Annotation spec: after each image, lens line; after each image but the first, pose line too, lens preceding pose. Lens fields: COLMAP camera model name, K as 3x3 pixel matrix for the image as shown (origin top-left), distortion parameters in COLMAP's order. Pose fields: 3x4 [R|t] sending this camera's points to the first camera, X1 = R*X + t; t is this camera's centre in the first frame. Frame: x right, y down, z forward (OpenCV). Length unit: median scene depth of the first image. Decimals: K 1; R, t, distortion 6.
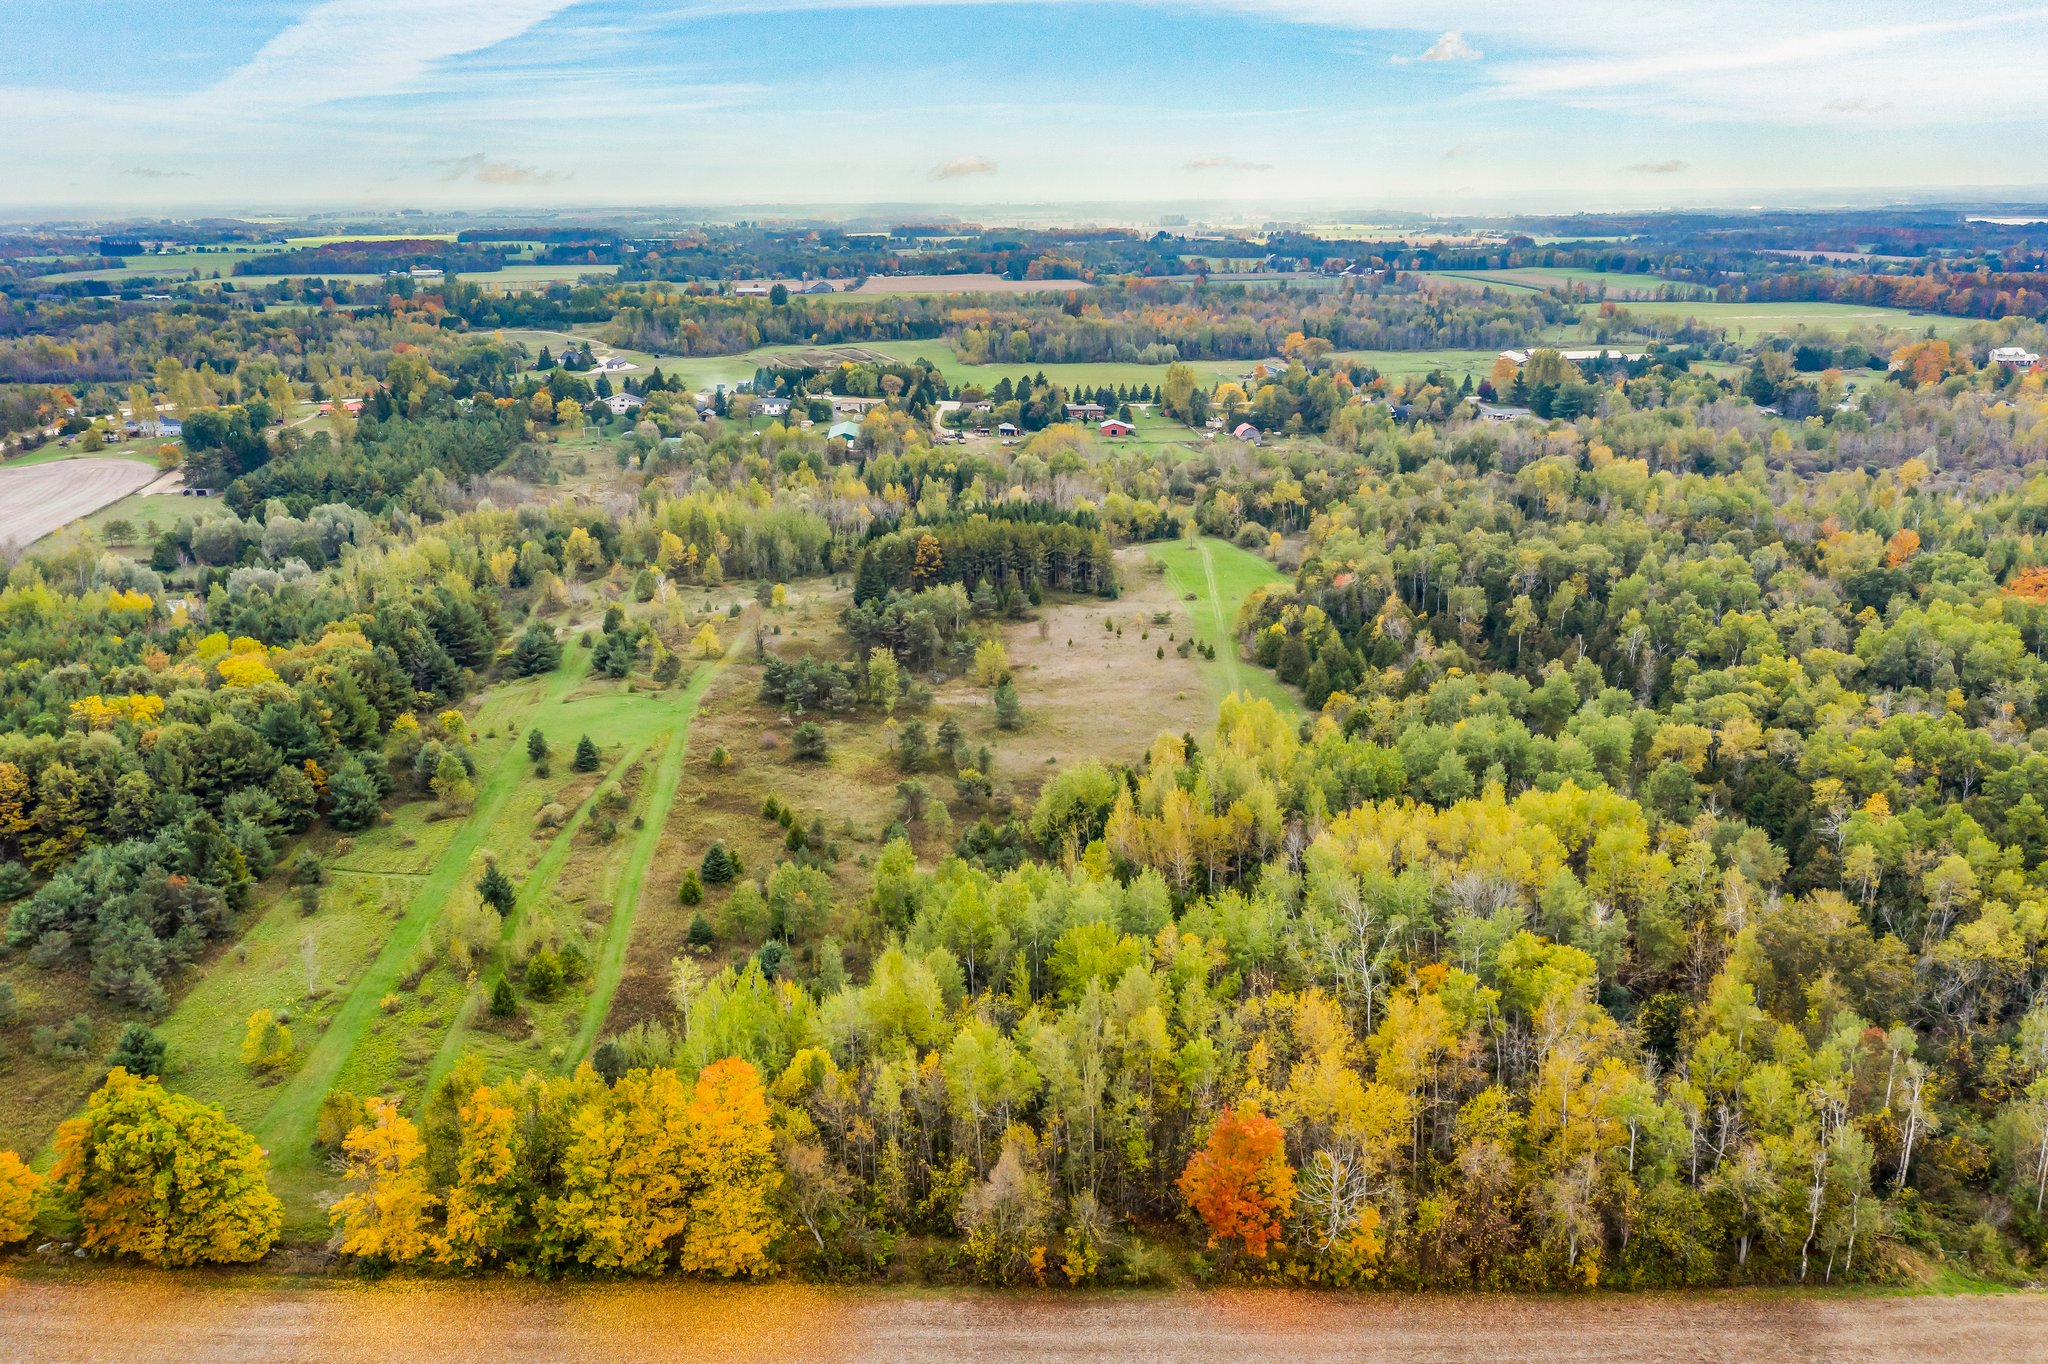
lens RADIAL K [[1652.6, 0, 1024.0], [0, 1652.6, 682.0], [0, 0, 1]] dist [0.002420, 0.004126]
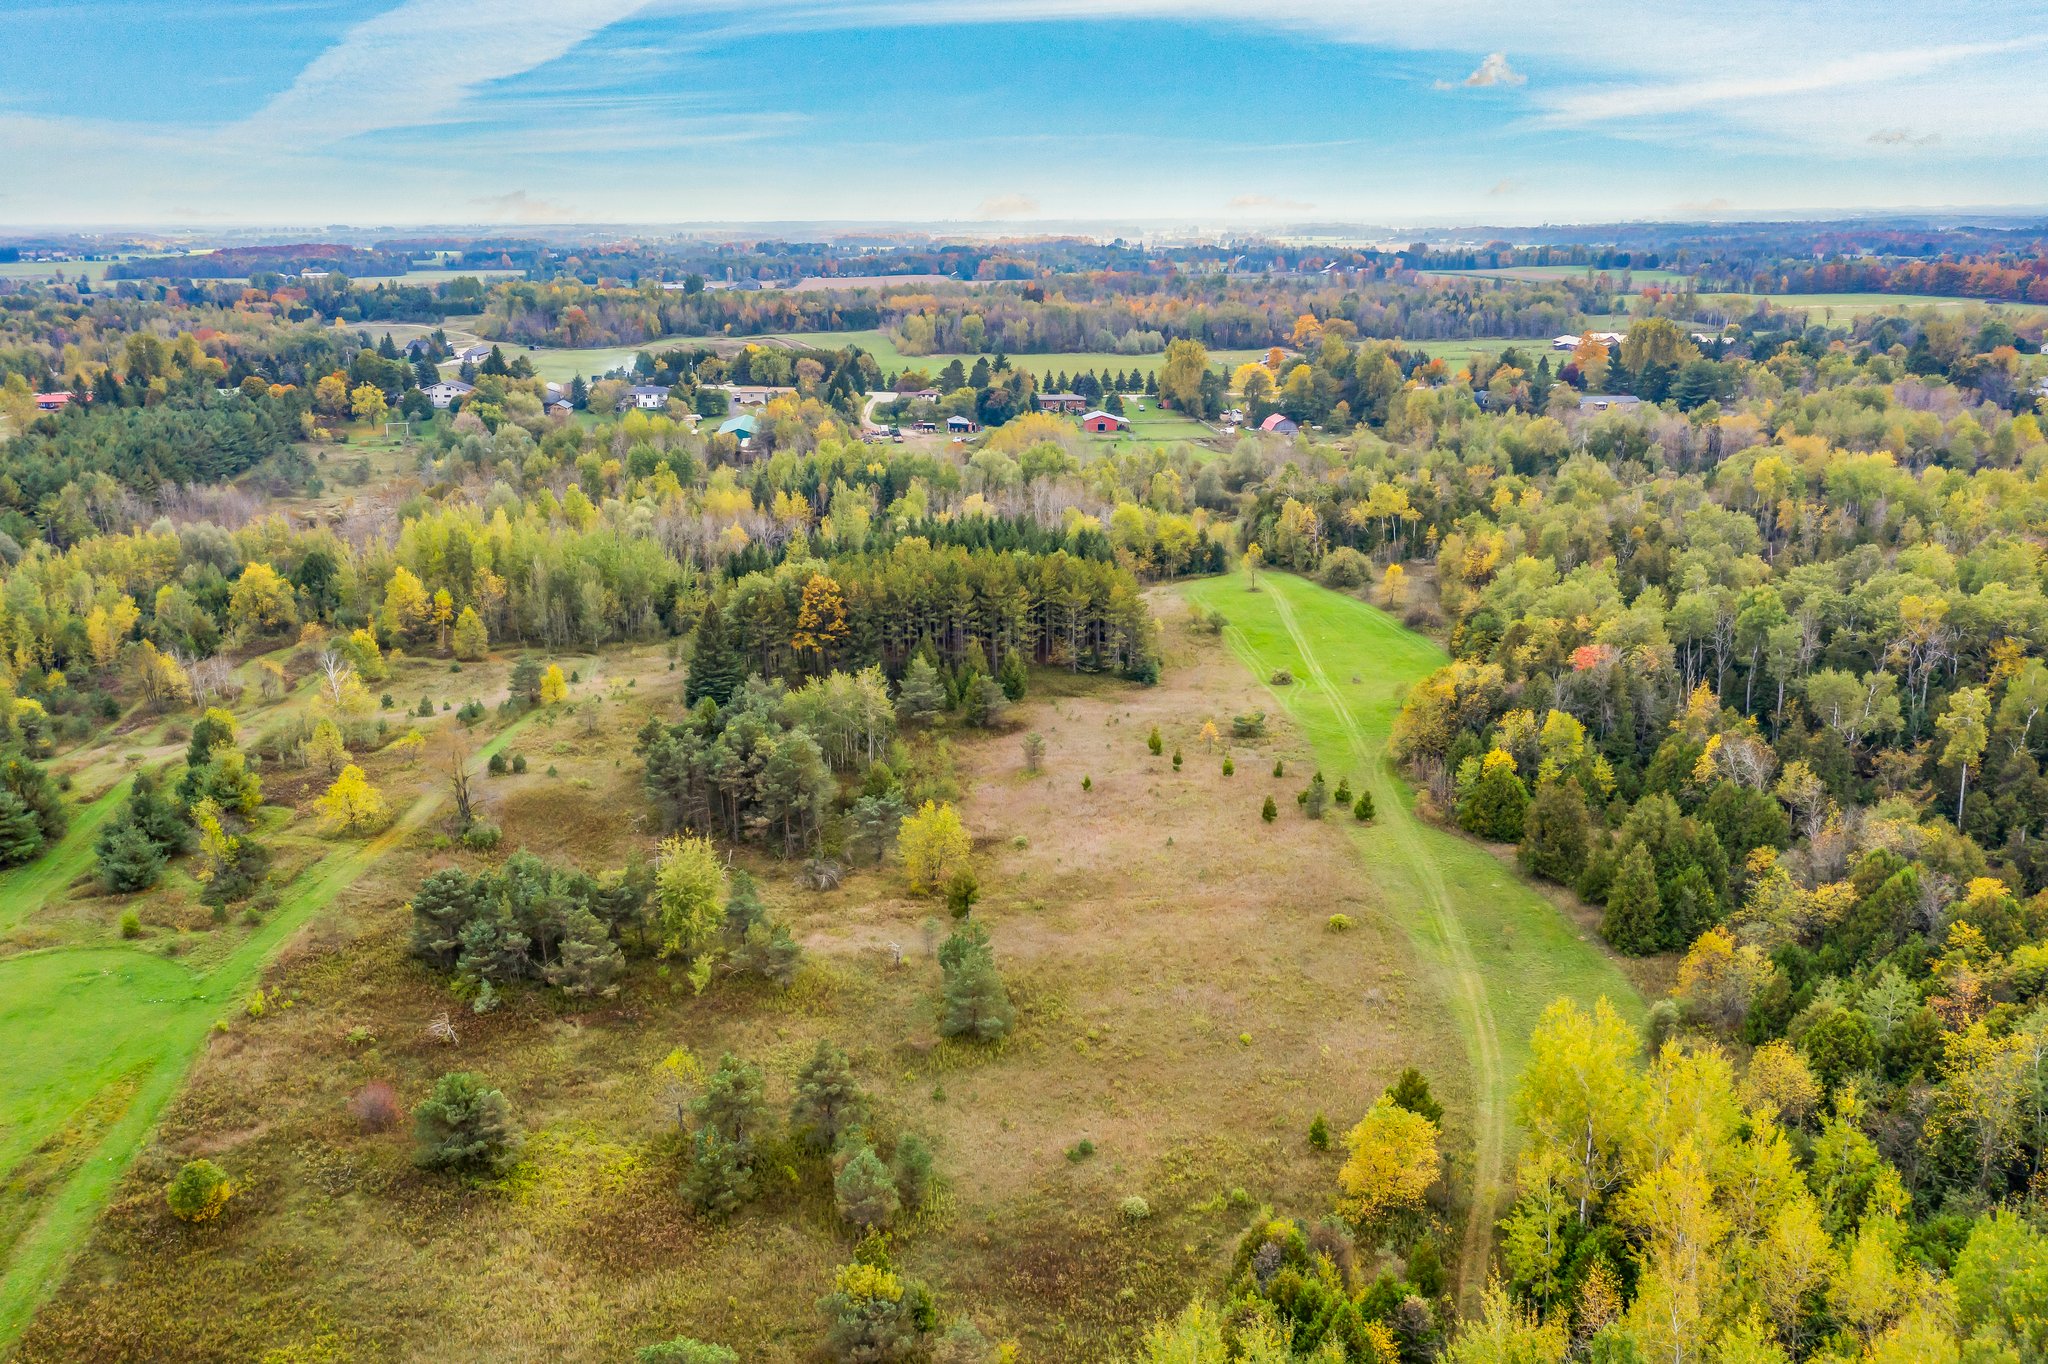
lens RADIAL K [[1652.6, 0, 1024.0], [0, 1652.6, 682.0], [0, 0, 1]] dist [0.002420, 0.004126]
pose [[0.999539, -0.008332, 0.029197, -0.003796], [0.008723, 0.999874, -0.013270, -0.028413], [-0.029083, 0.013518, 0.999486, 0.278450]]
